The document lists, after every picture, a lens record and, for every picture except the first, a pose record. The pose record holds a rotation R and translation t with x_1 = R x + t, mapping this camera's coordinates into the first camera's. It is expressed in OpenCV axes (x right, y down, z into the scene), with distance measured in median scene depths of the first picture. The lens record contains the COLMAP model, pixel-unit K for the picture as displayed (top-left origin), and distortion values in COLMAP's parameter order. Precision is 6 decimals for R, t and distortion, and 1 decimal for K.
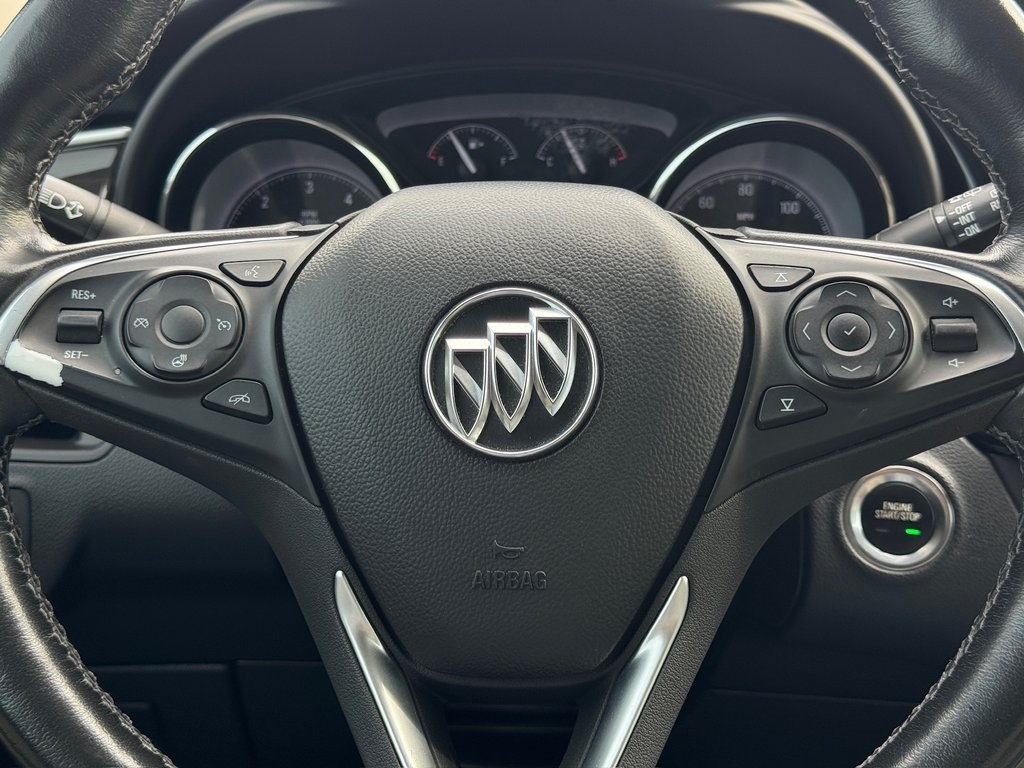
lens RADIAL K [[1465.7, 0, 516.3], [0, 1465.7, 384.8], [0, 0, 1]] dist [0.126105, 0.000000]
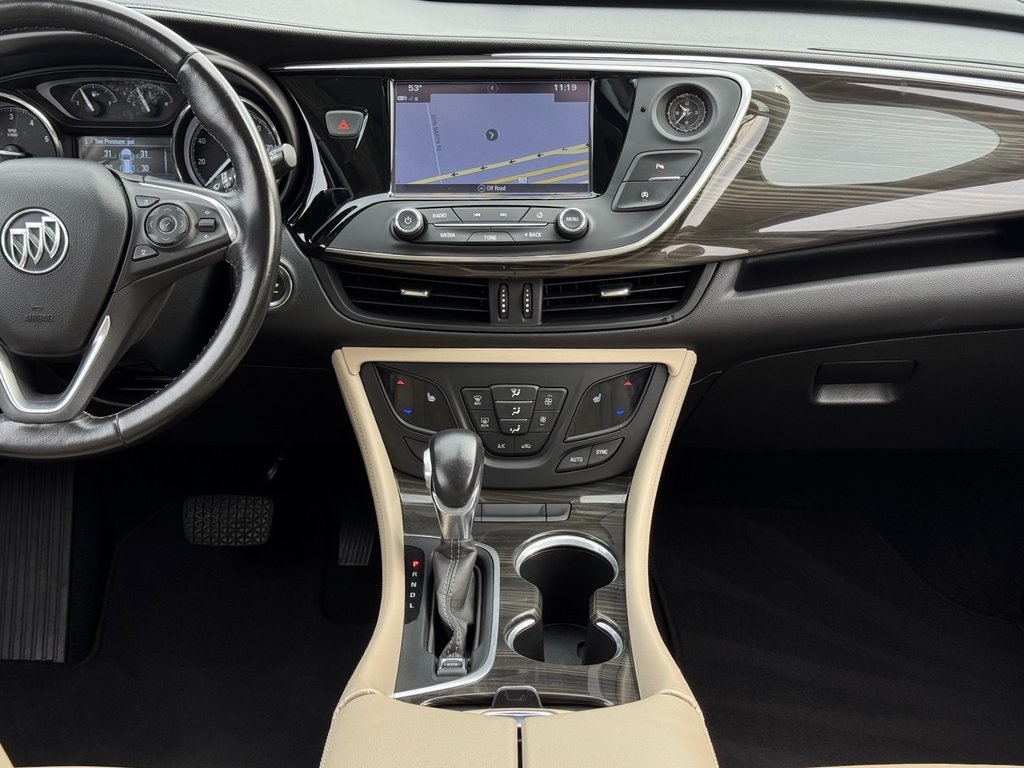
lens RADIAL K [[1465.7, 0, 509.0], [0, 1465.7, 384.4], [0, 0, 1]] dist [0.126105, 0.000000]
pose [[0.999700, -0.012373, 0.021125, 0.802781], [0.008118, 0.981604, 0.190758, -0.263465], [-0.023096, -0.190529, 0.981410, -1.745038]]
